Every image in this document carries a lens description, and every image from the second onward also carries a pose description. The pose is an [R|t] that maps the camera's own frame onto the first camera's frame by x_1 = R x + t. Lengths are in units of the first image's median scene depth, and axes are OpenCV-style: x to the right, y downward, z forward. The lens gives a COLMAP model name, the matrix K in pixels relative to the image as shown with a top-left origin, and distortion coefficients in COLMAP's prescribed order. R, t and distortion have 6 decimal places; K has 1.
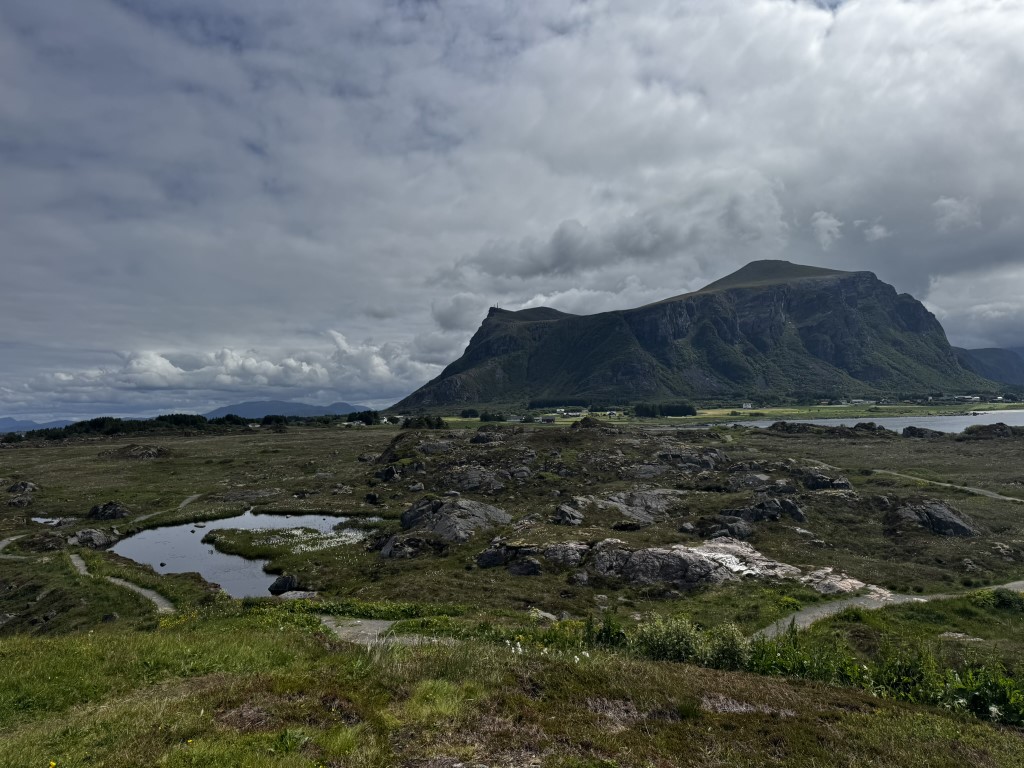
lens RADIAL K [[709.8, 0, 510.7], [0, 709.8, 382.8], [0, 0, 1]] dist [0.089710, -0.114781]
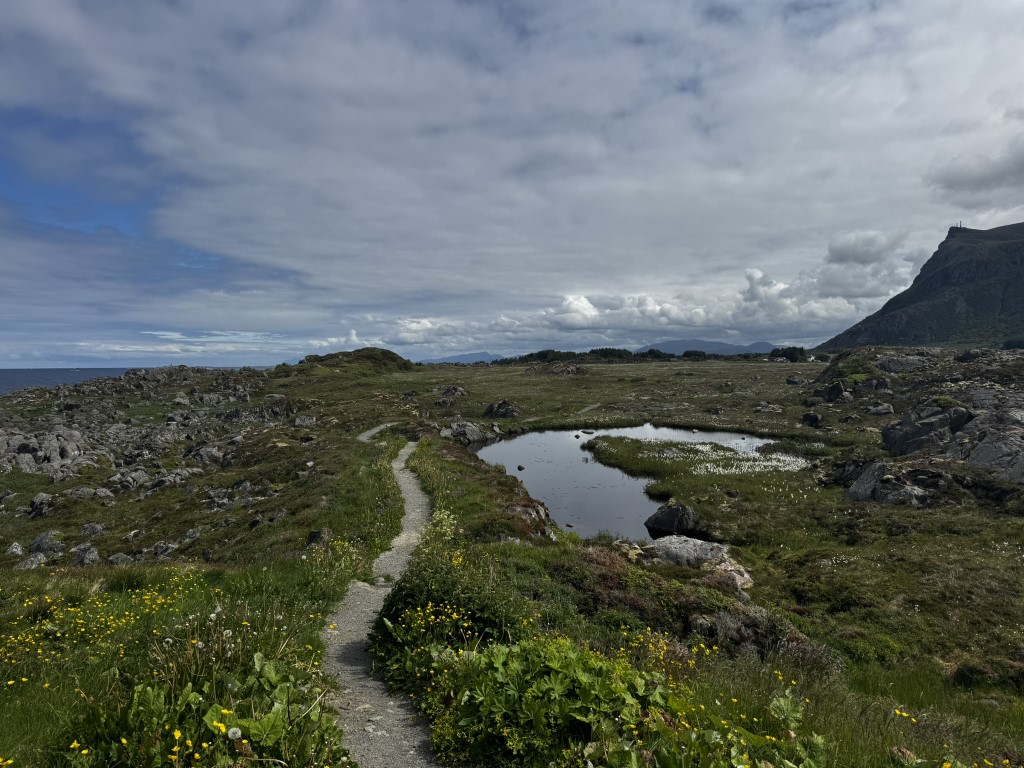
lens RADIAL K [[709.8, 0, 516.2], [0, 709.8, 373.0], [0, 0, 1]] dist [0.089710, -0.114781]
pose [[0.845255, 0.031871, -0.533411, -0.064877], [0.005785, 0.997616, 0.068772, 0.066864], [0.534331, -0.061216, 0.843056, 0.249140]]
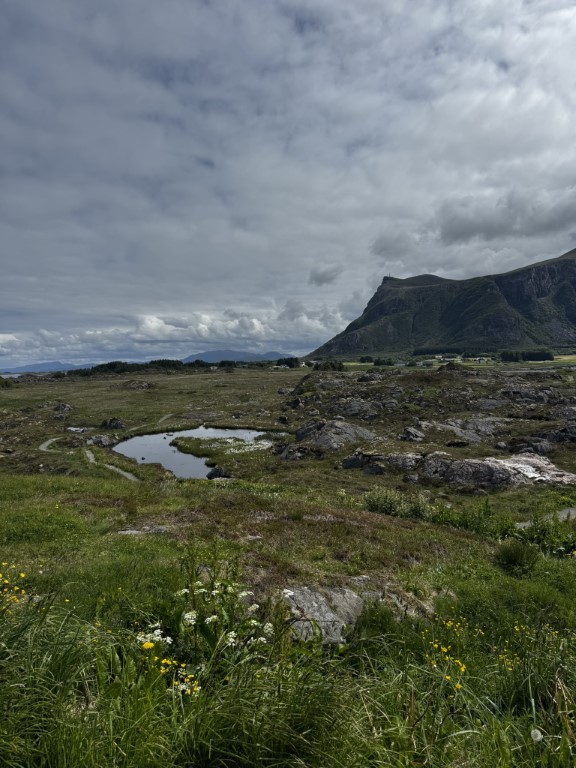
lens RADIAL K [[532.4, 0, 294.8], [0, 532.4, 394.8], [0, 0, 1]] dist [0.089710, -0.114781]
pose [[0.981370, 0.012516, -0.191719, 0.031787], [0.008540, 0.994048, 0.108609, -0.002008], [0.191938, -0.108222, 0.975422, -0.022892]]
